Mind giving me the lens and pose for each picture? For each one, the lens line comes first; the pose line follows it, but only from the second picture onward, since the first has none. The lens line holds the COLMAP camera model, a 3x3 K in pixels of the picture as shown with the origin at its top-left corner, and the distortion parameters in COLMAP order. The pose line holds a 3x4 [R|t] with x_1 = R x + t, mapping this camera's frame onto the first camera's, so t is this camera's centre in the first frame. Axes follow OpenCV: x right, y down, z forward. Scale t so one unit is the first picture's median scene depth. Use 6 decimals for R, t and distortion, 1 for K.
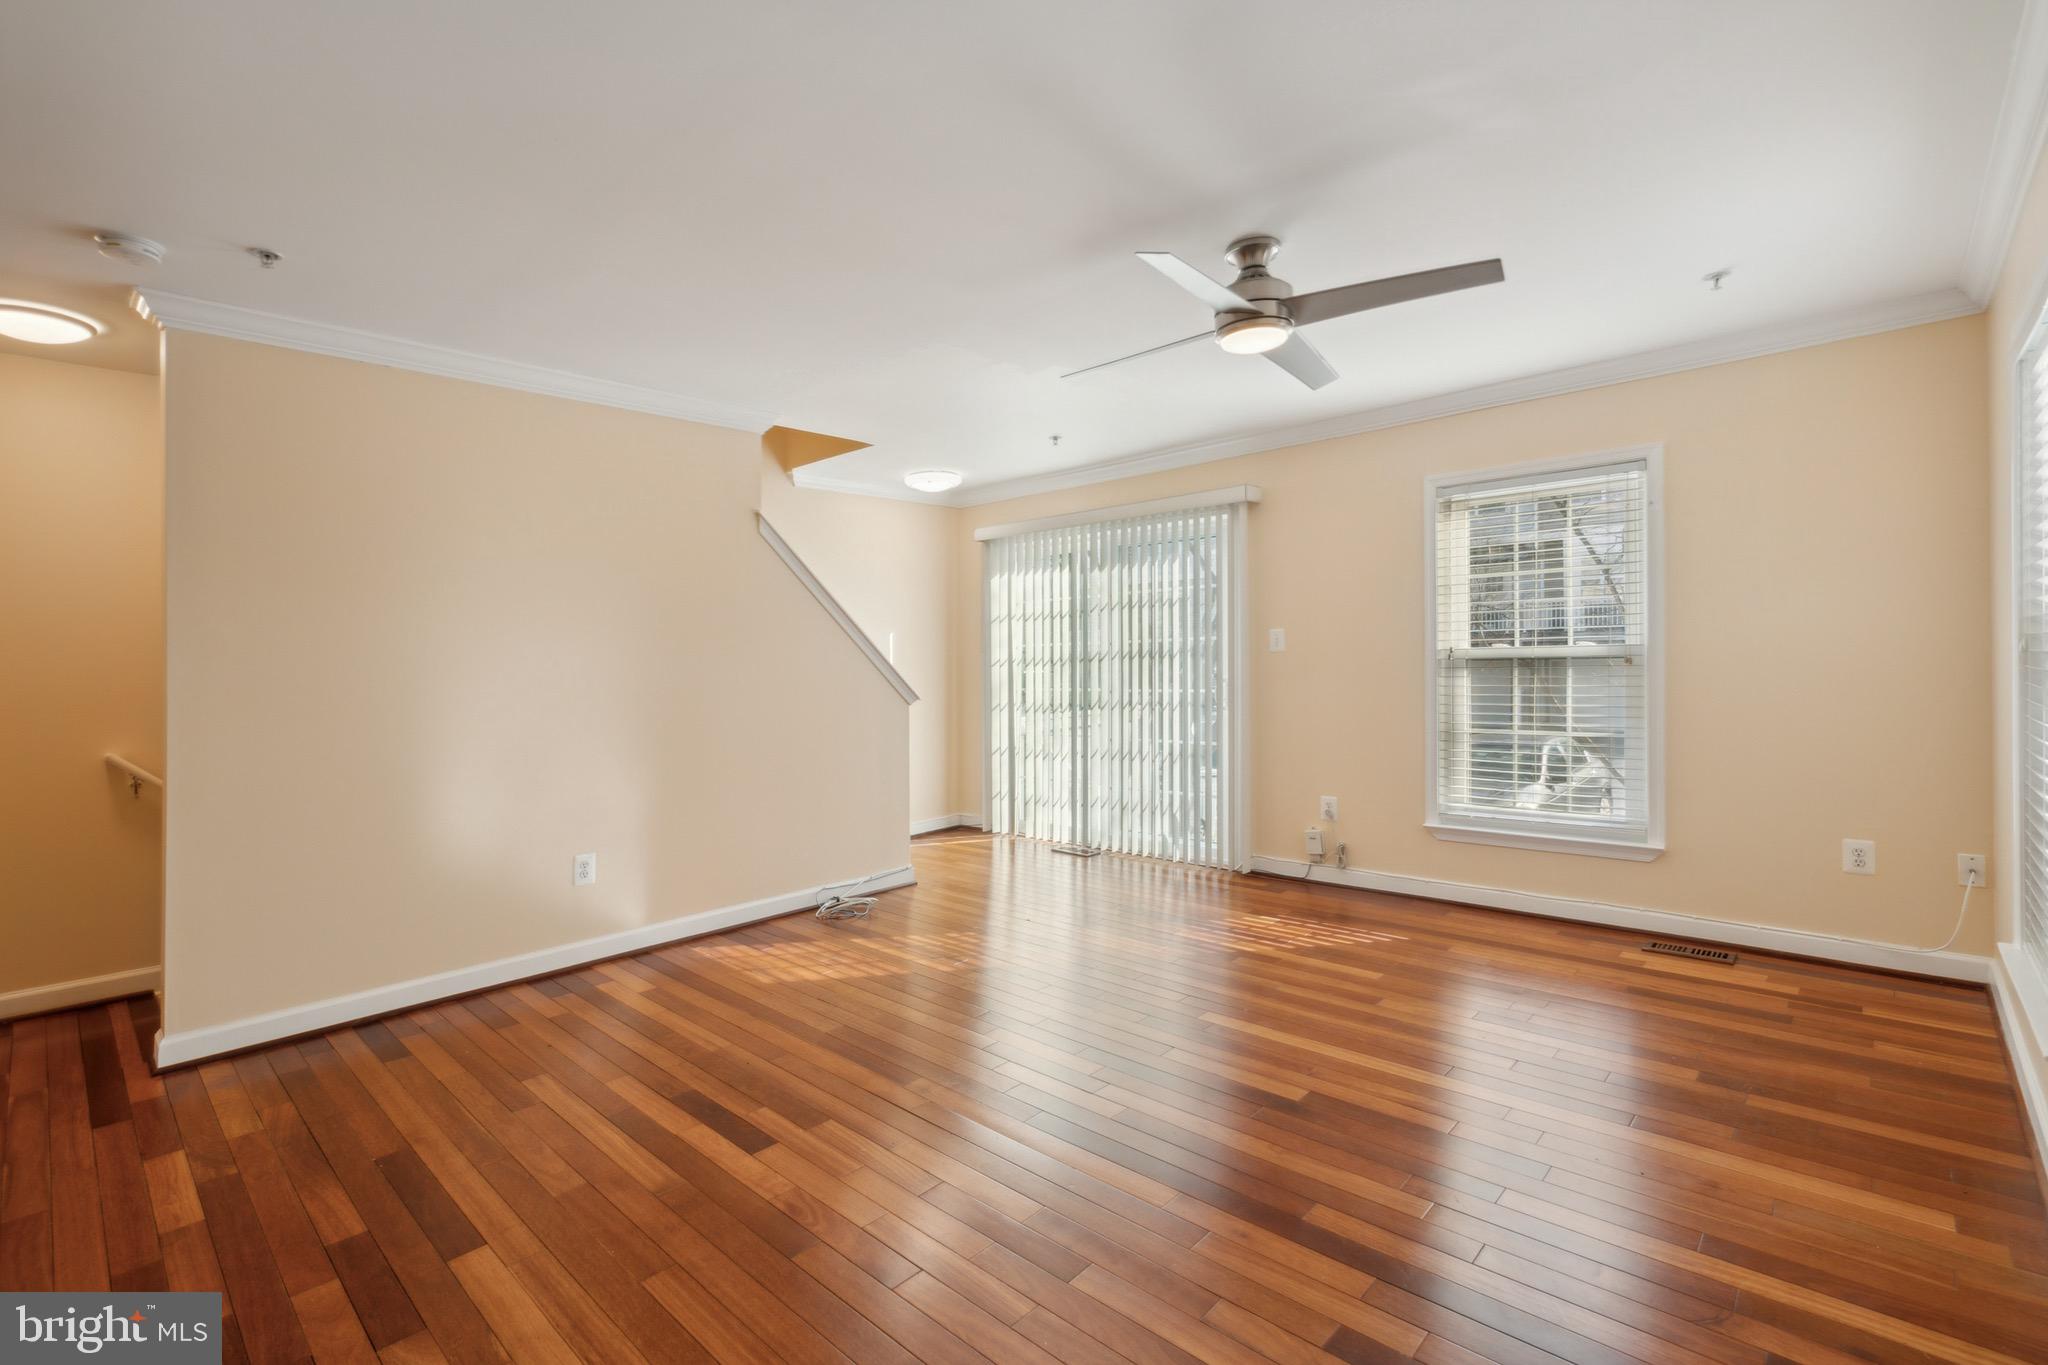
lens RADIAL K [[929.0, 0, 985.8], [0, 929.0, 661.7], [0, 0, 1]] dist [-0.002958, -0.000294]
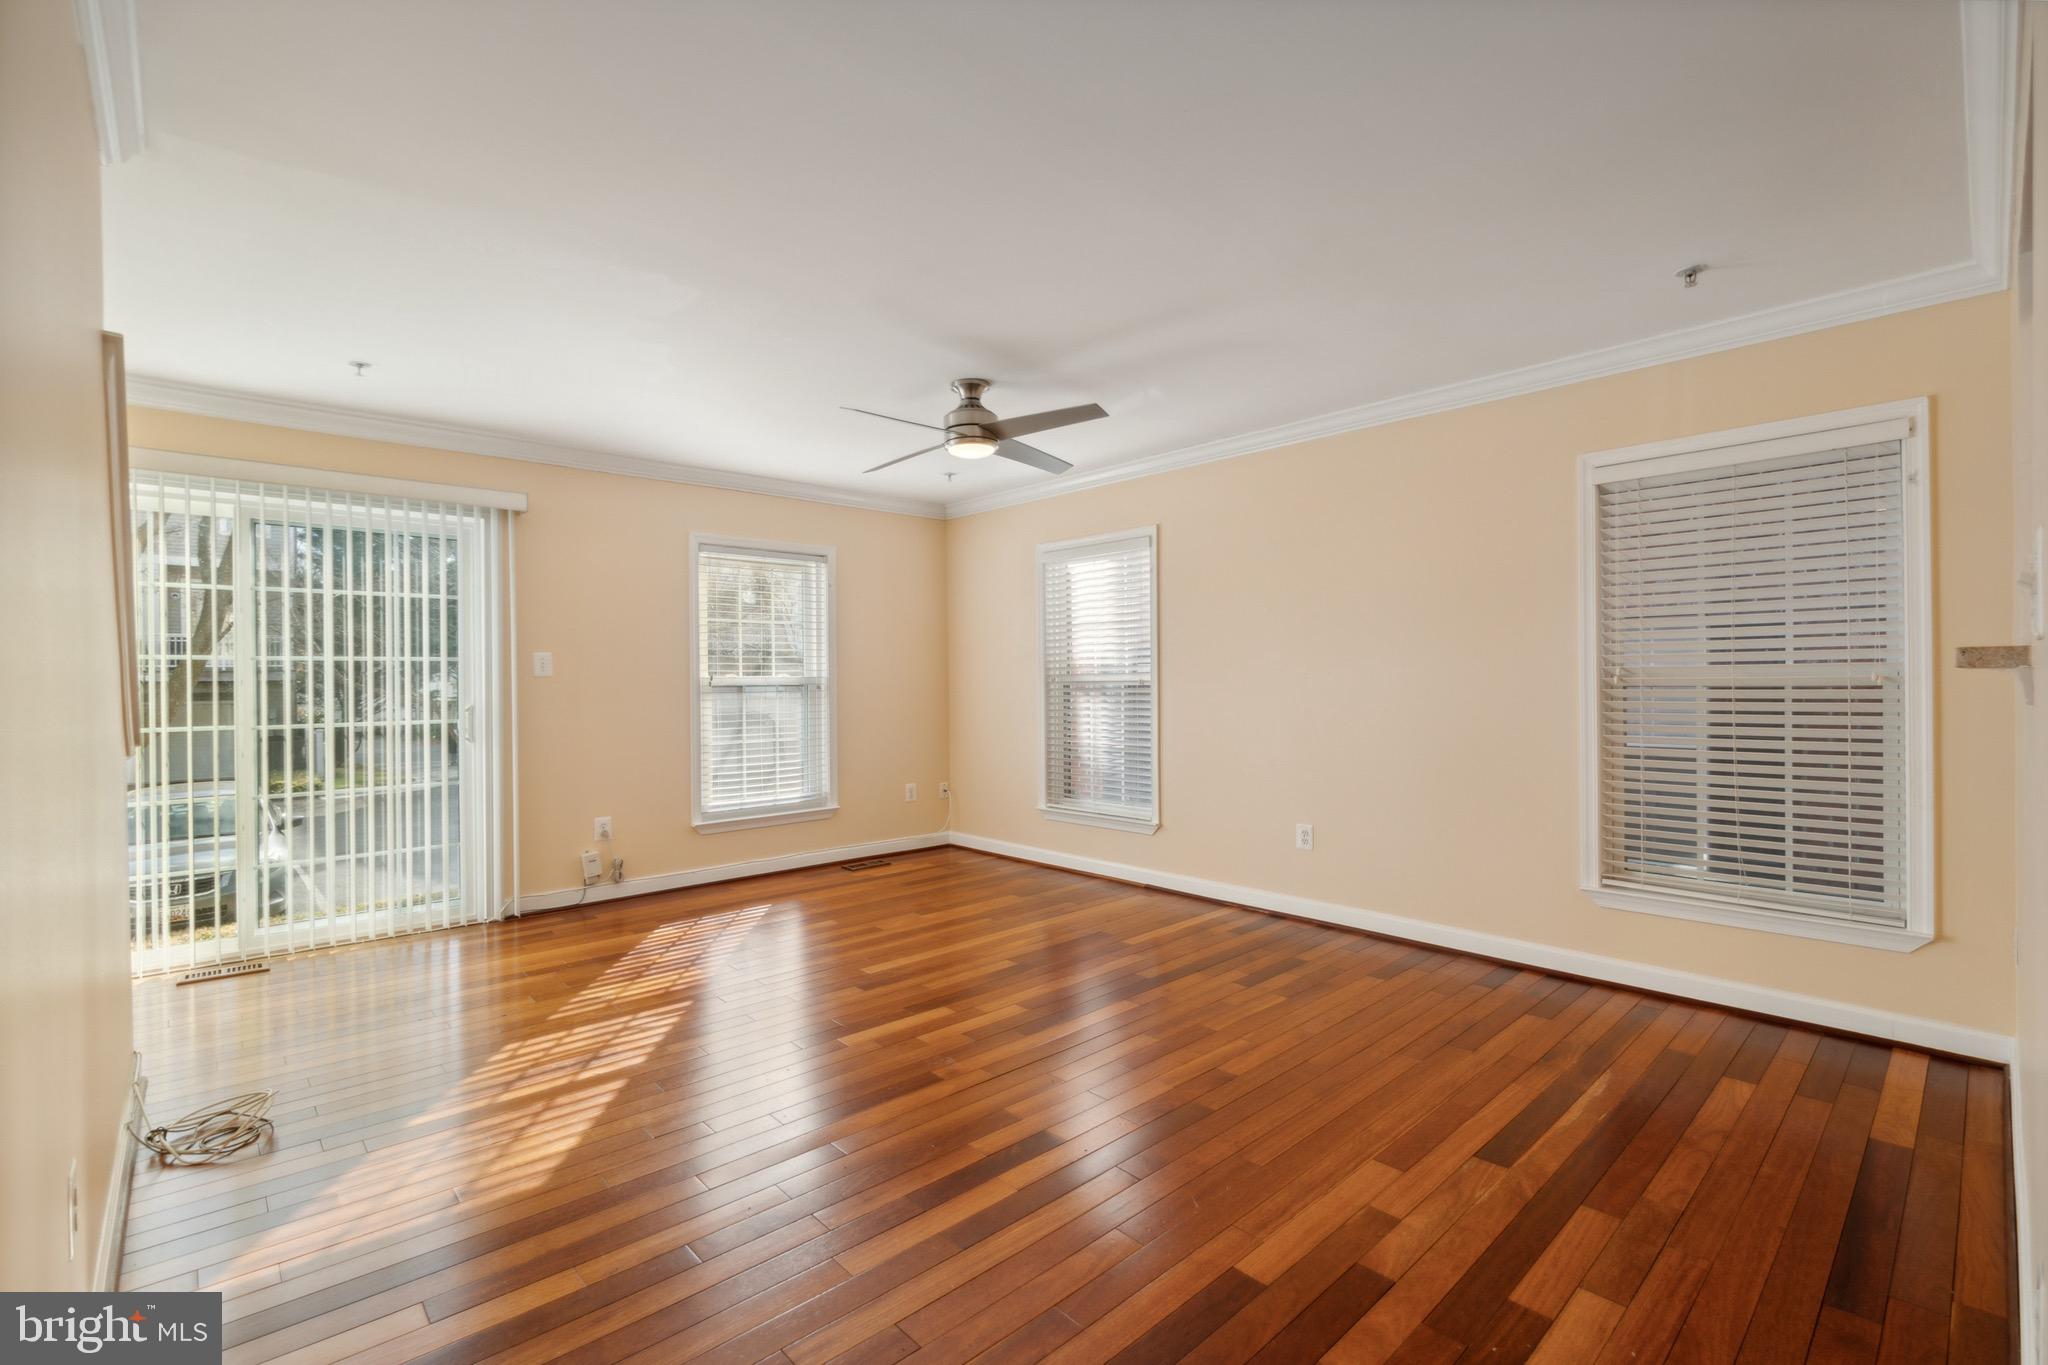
lens RADIAL K [[901.4, 0, 1017.7], [0, 901.4, 706.2], [0, 0, 1]] dist [-0.003343, -0.000550]
pose [[0.051410, -0.004071, 0.998669, -0.775950], [0.010635, 0.999937, 0.003529, 0.028618], [-0.998621, 0.010439, 0.051450, 0.619558]]
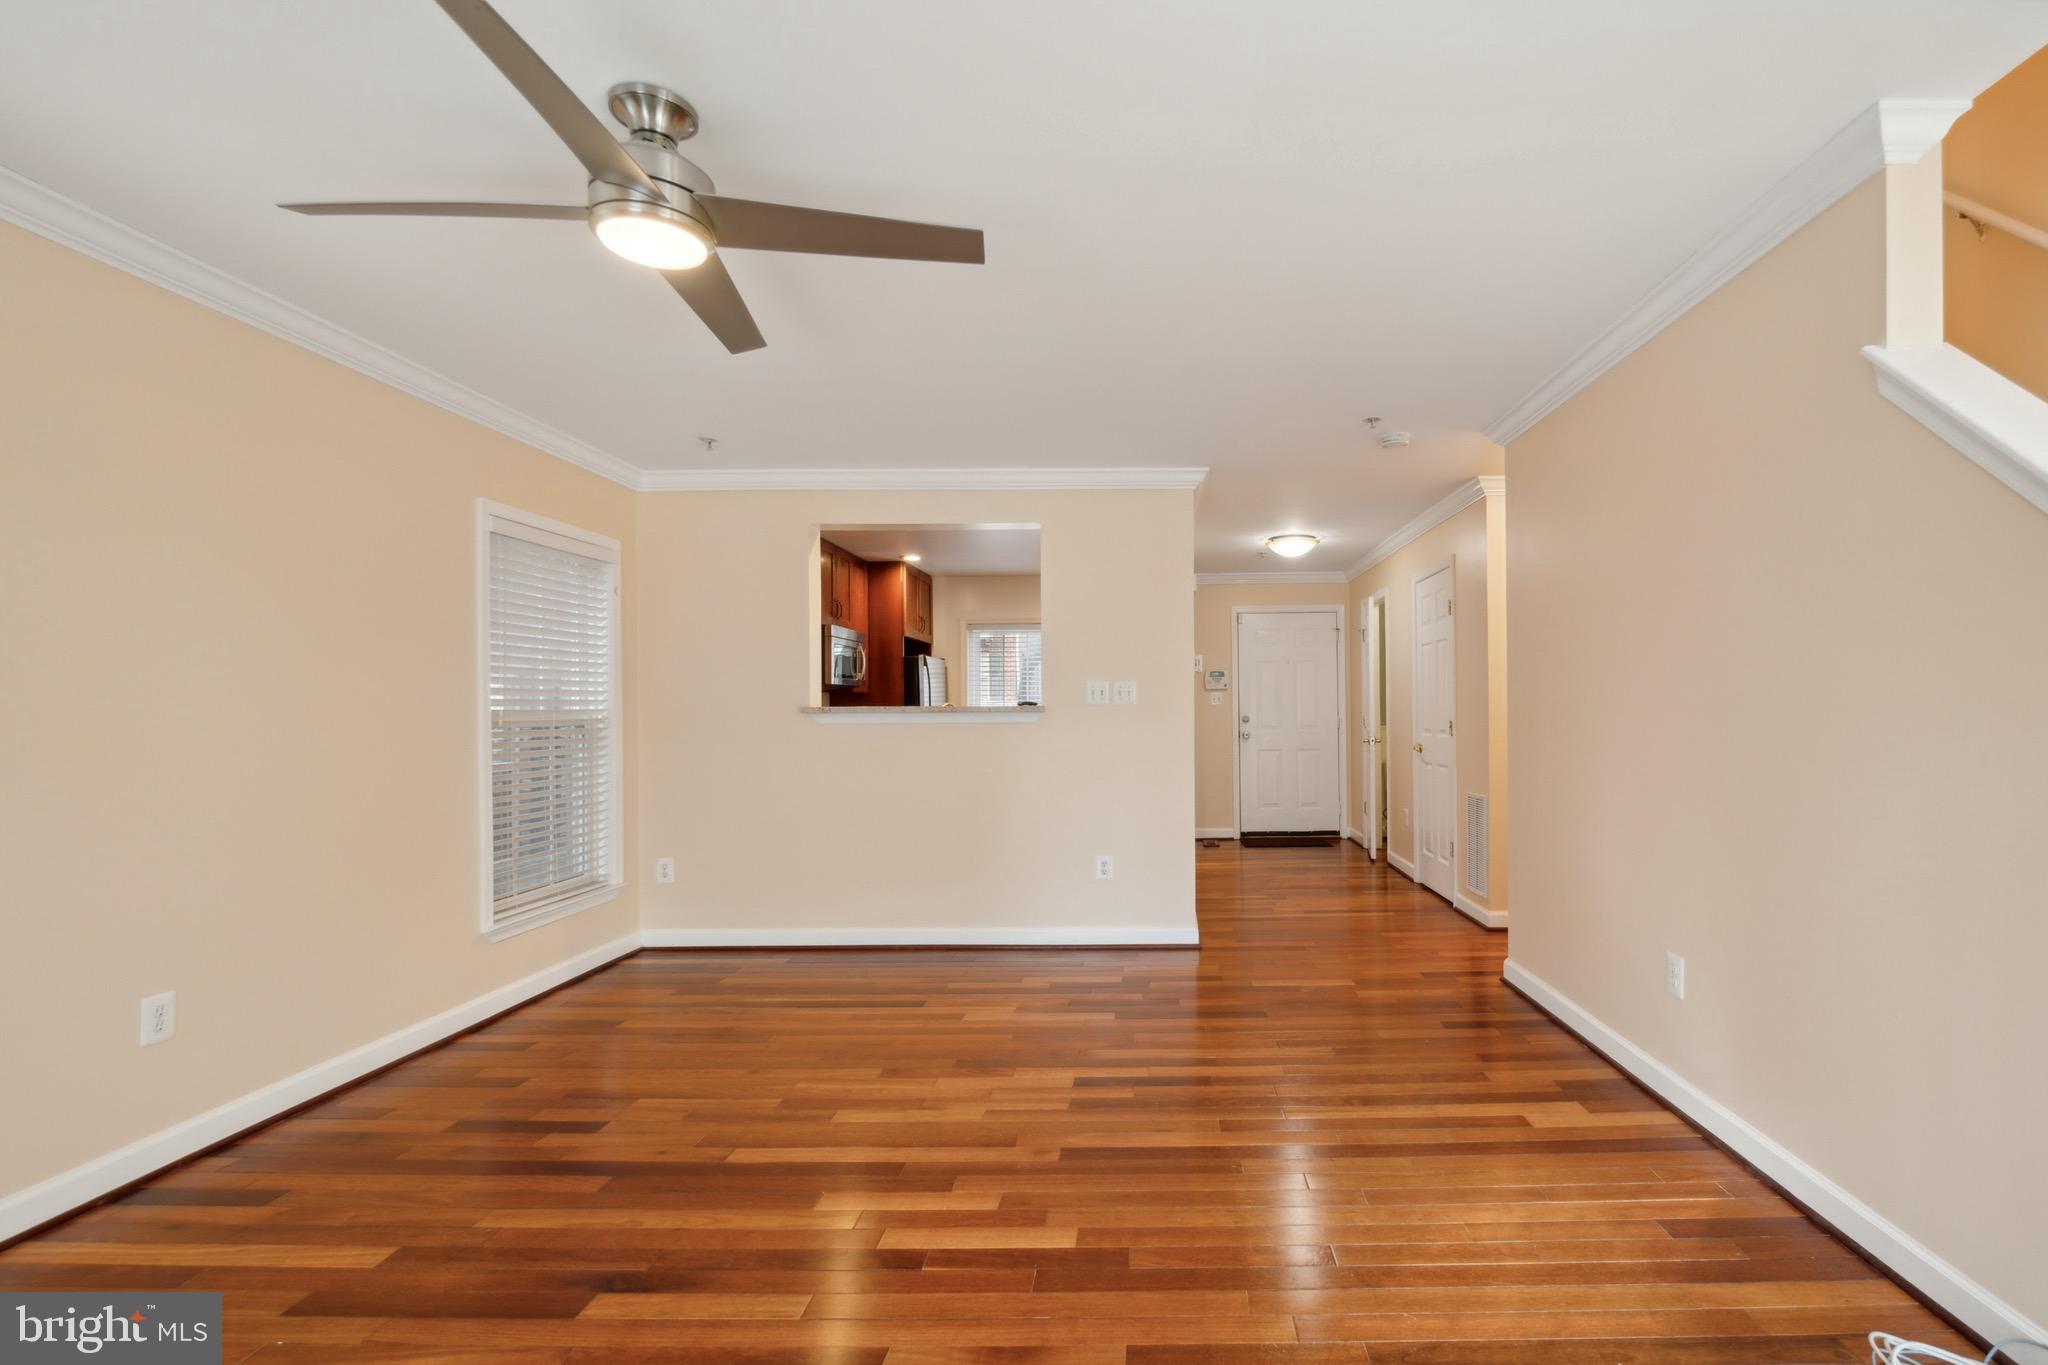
lens RADIAL K [[944.1, 0, 1153.7], [0, 944.1, 692.9], [0, 0, 1]] dist [-0.002921, -0.001390]
pose [[-0.710786, 0.017265, -0.703197, 0.368041], [0.022123, 0.999753, 0.002184, -0.005162], [0.703061, -0.014004, -0.710992, 1.259820]]
